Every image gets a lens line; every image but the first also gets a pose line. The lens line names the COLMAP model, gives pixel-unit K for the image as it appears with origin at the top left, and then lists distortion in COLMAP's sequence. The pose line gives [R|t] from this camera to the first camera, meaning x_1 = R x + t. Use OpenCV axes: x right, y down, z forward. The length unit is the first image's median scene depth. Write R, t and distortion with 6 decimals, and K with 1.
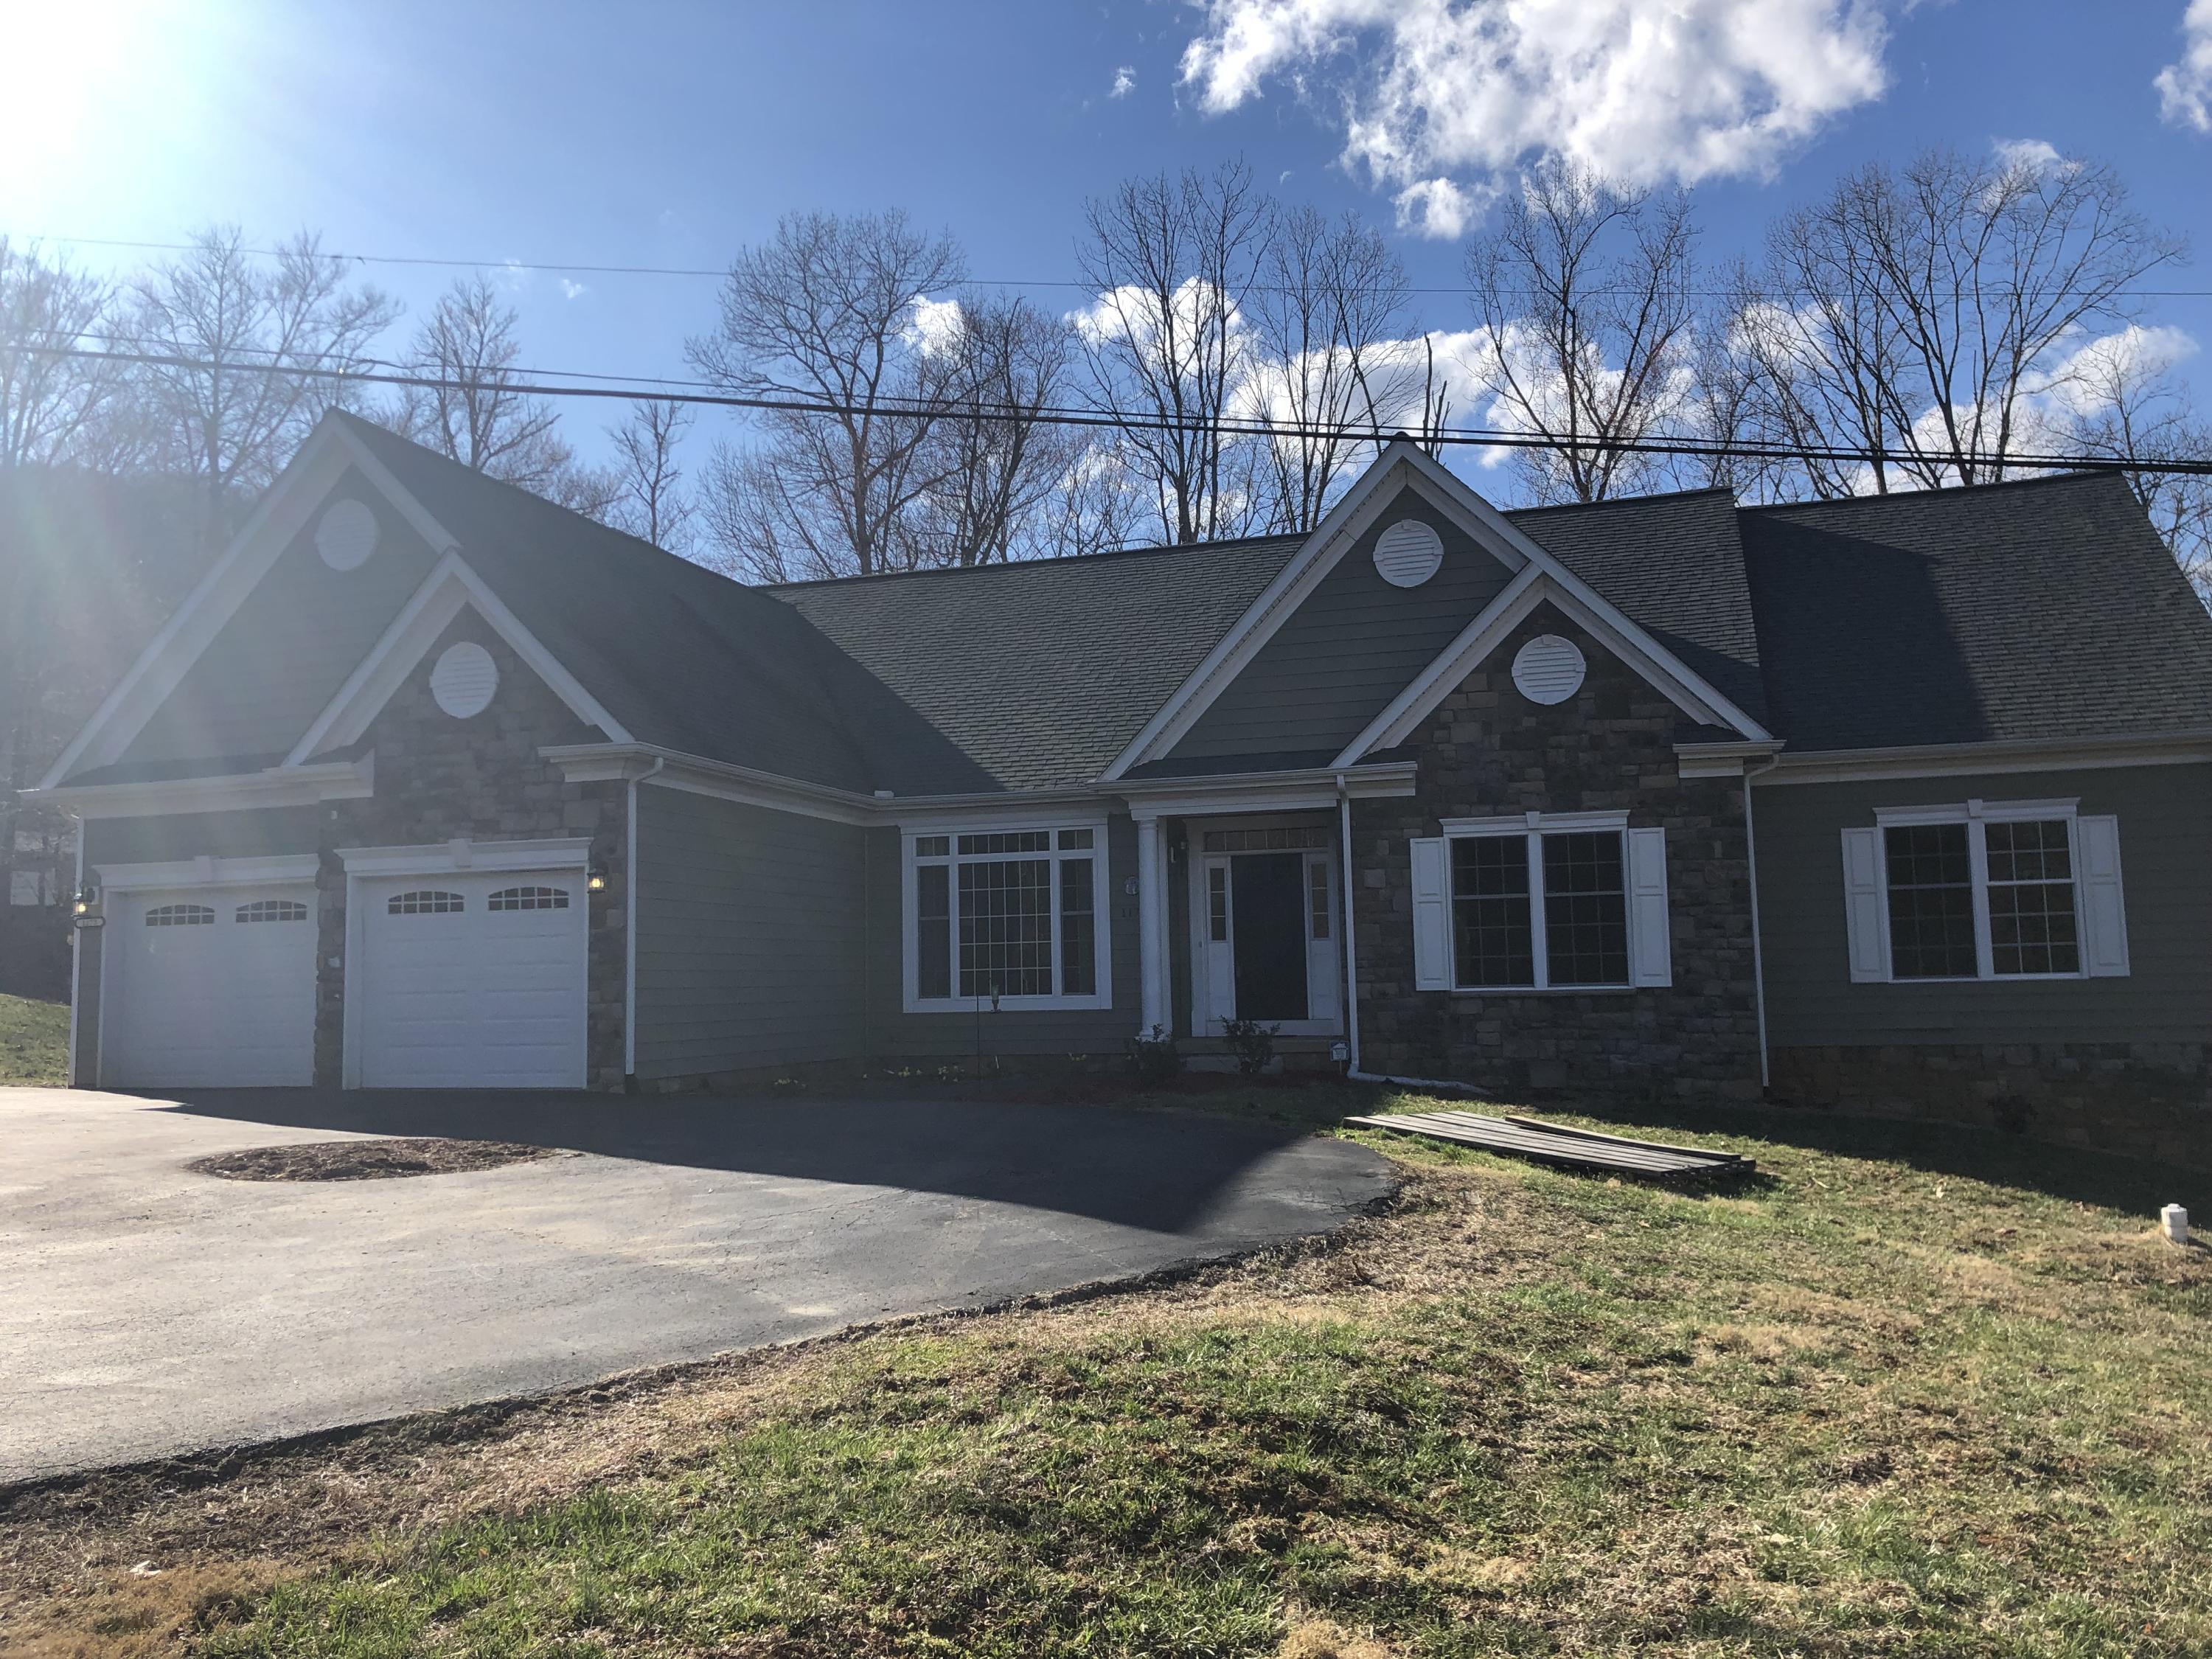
lens RADIAL K [[1805.5, 0, 1121.8], [0, 1805.5, 831.5], [0, 0, 1]] dist [0.040346, -0.042798]
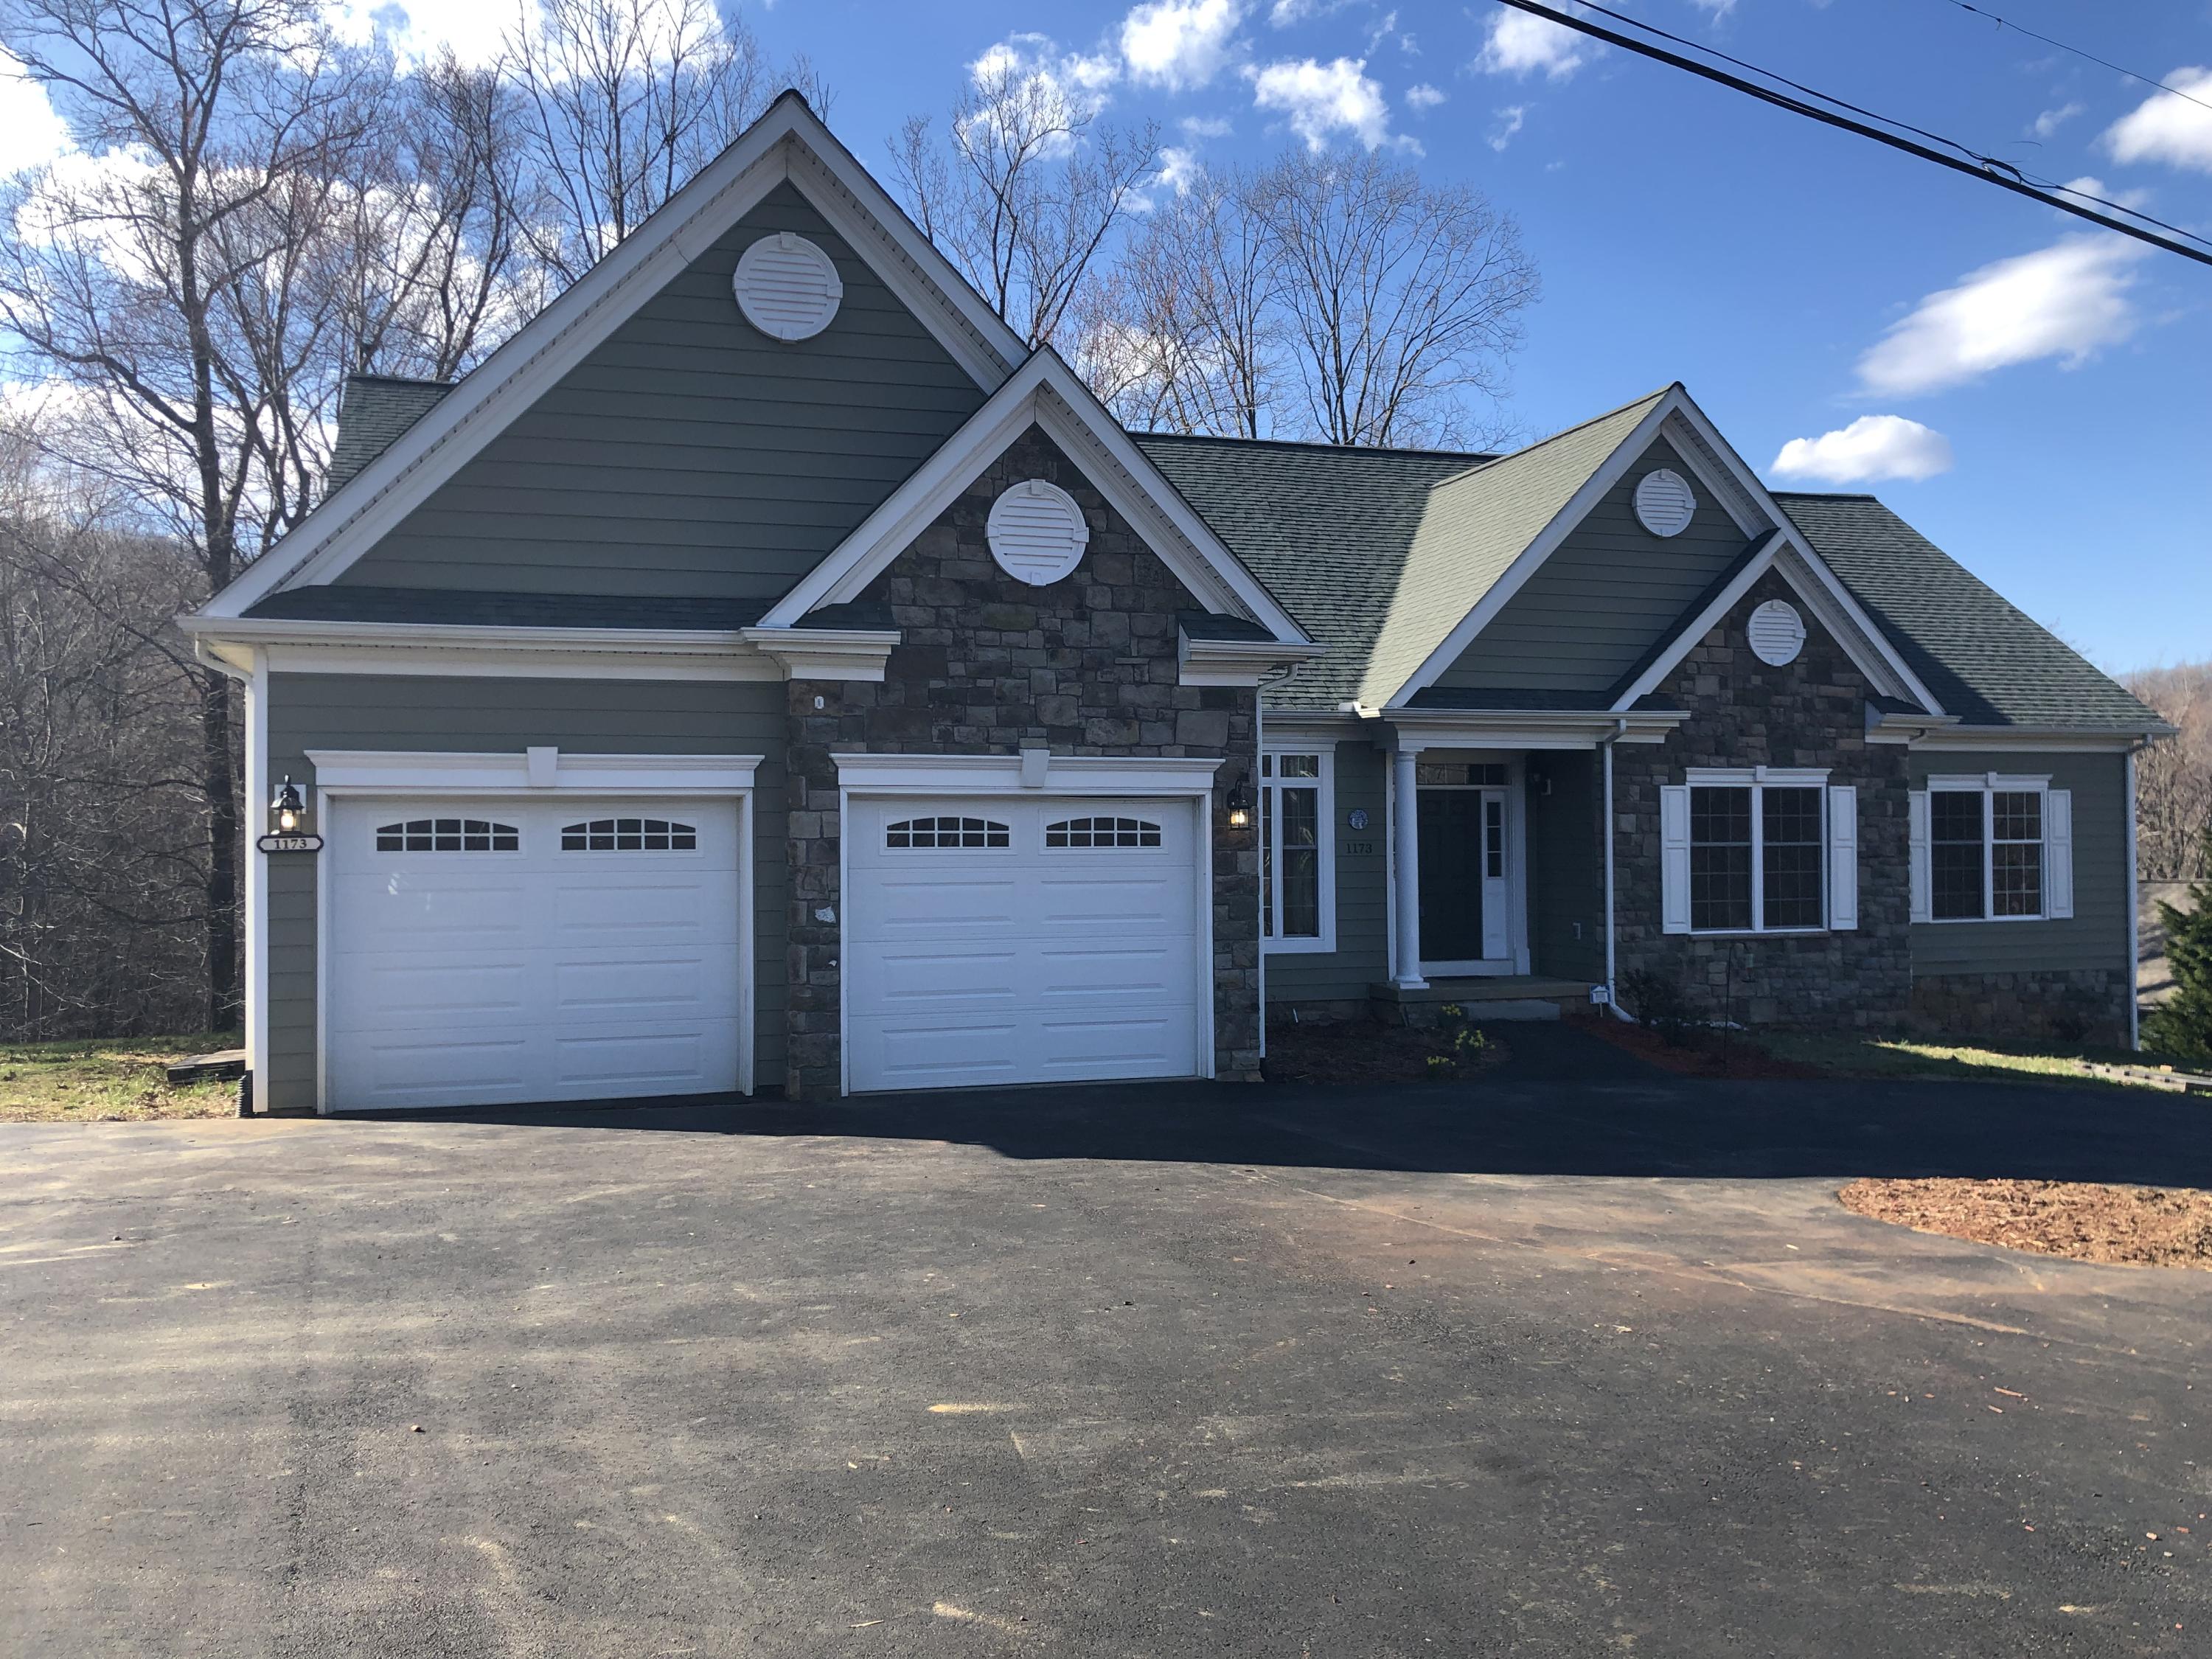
lens RADIAL K [[1805.5, 0, 1108.7], [0, 1805.5, 831.0], [0, 0, 1]] dist [0.040346, -0.042798]
pose [[0.812242, 0.022151, 0.582899, -0.715000], [-0.059654, 0.997194, 0.045231, 0.001910], [-0.580262, -0.071511, 0.811284, 0.359339]]
